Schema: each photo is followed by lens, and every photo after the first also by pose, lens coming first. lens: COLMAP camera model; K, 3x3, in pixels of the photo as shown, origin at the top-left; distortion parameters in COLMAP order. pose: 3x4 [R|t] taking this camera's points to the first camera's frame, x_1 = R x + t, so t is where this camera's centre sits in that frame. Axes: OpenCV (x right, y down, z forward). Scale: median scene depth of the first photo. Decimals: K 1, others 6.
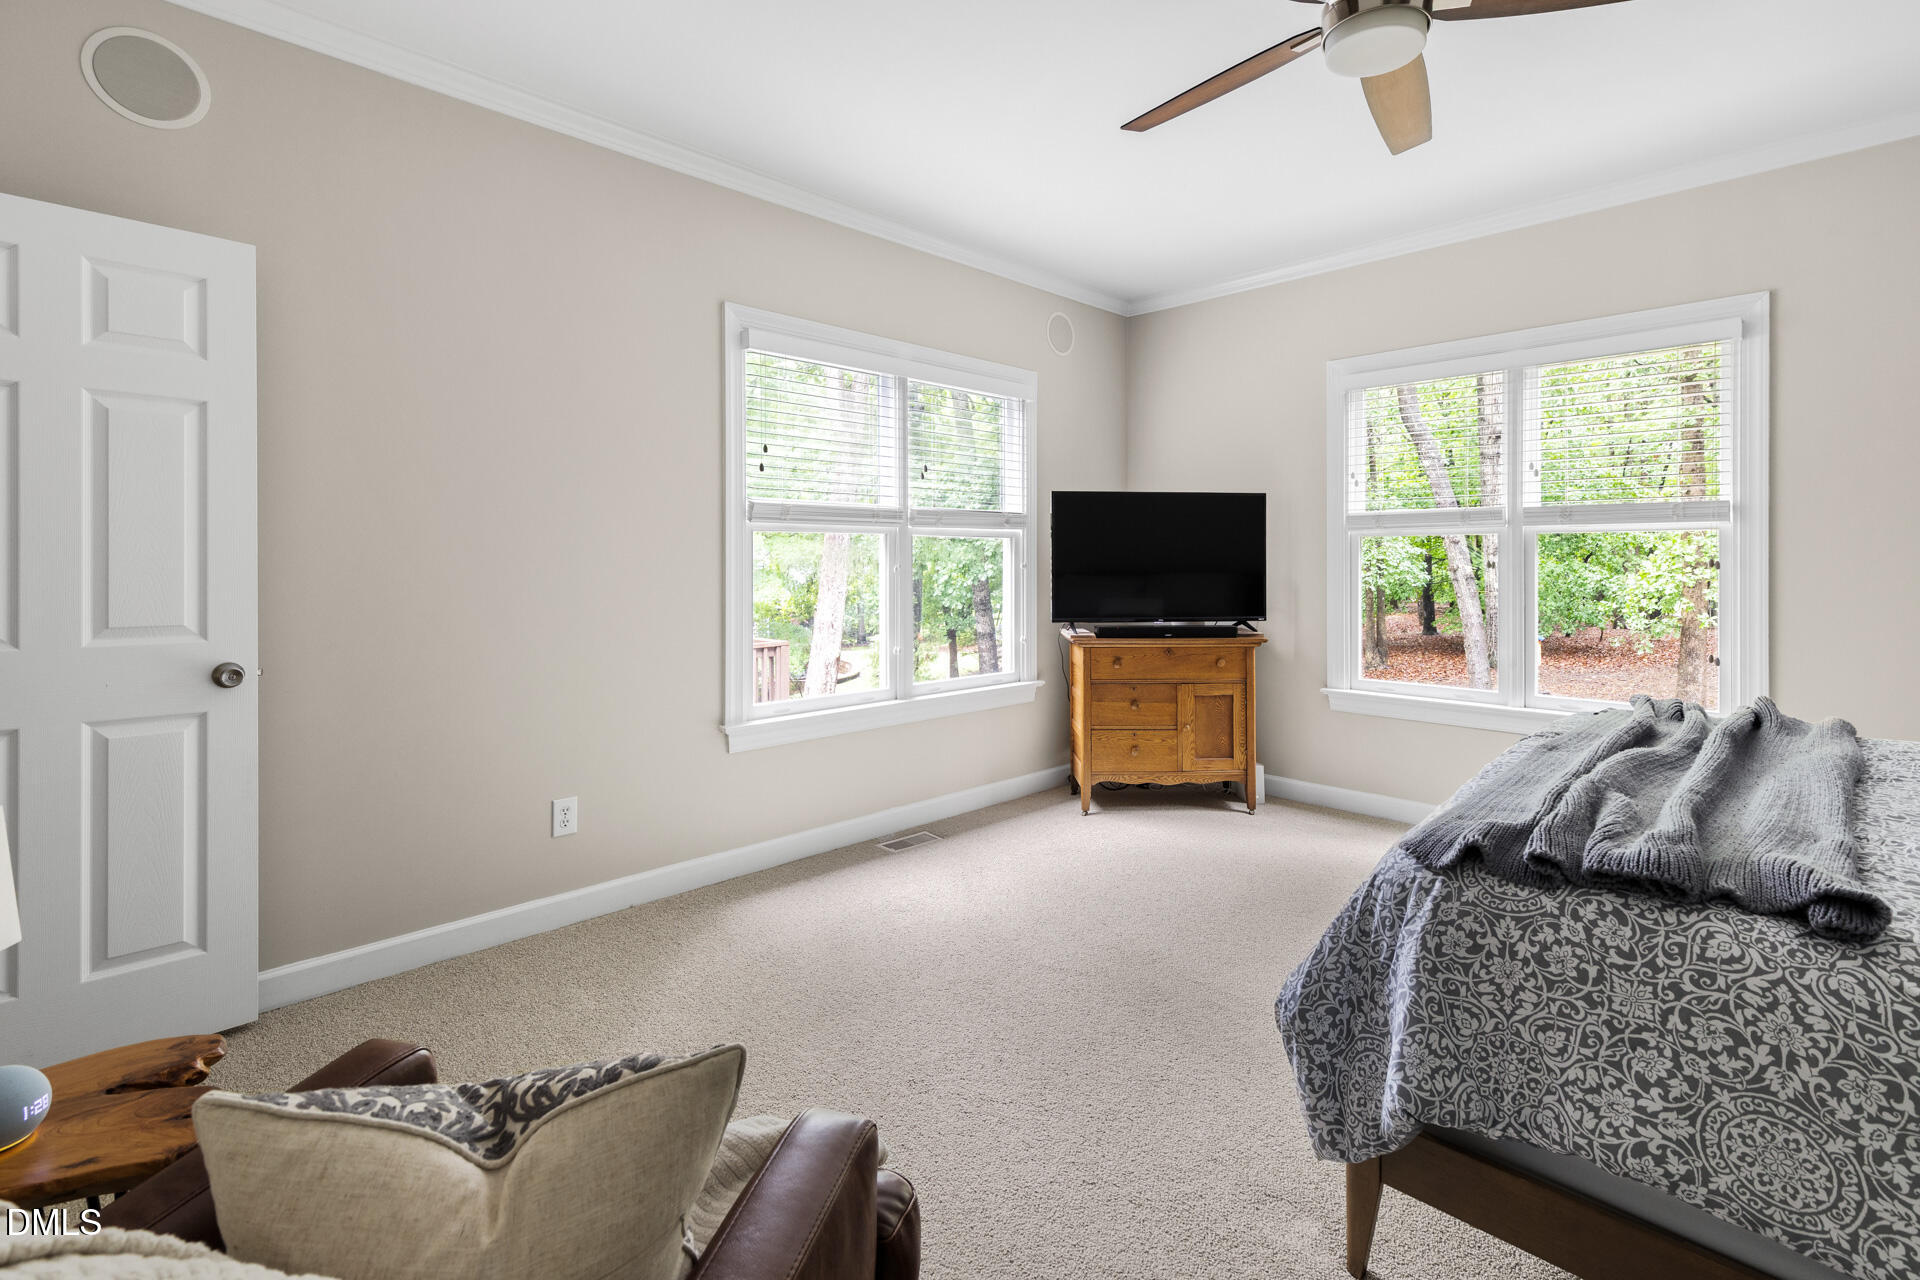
lens RADIAL K [[880.3, 0, 912.2], [0, 880.3, 564.6], [0, 0, 1]] dist [0.012289, 0.000634]
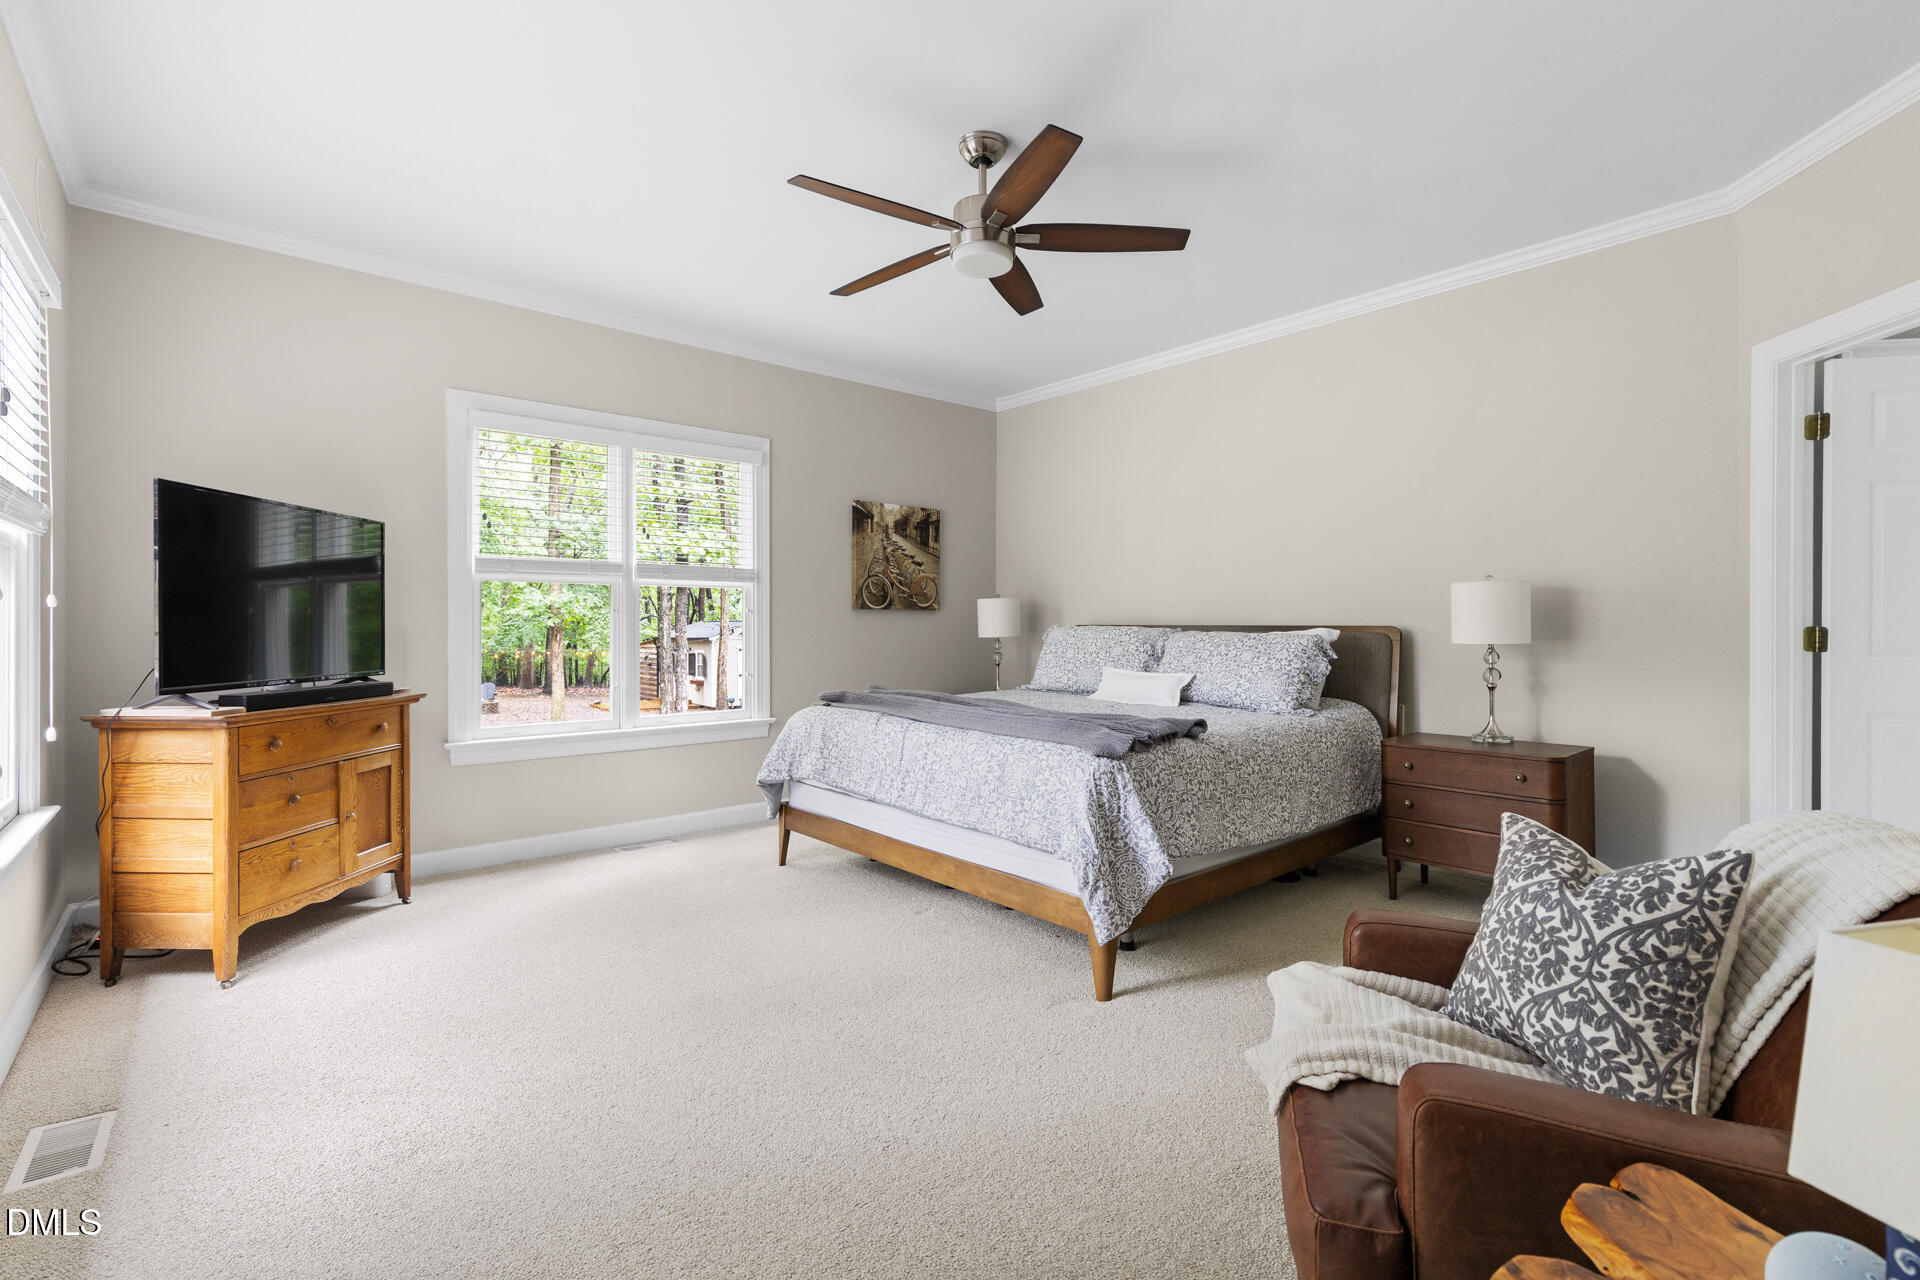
lens RADIAL K [[880.3, 0, 970.8], [0, 880.3, 621.9], [0, 0, 1]] dist [0.012289, 0.000634]
pose [[0.047394, -0.000063, 0.998876, -0.439241], [0.008488, 0.999964, -0.000340, 0.018387], [-0.998840, 0.008494, 0.047393, 0.417165]]
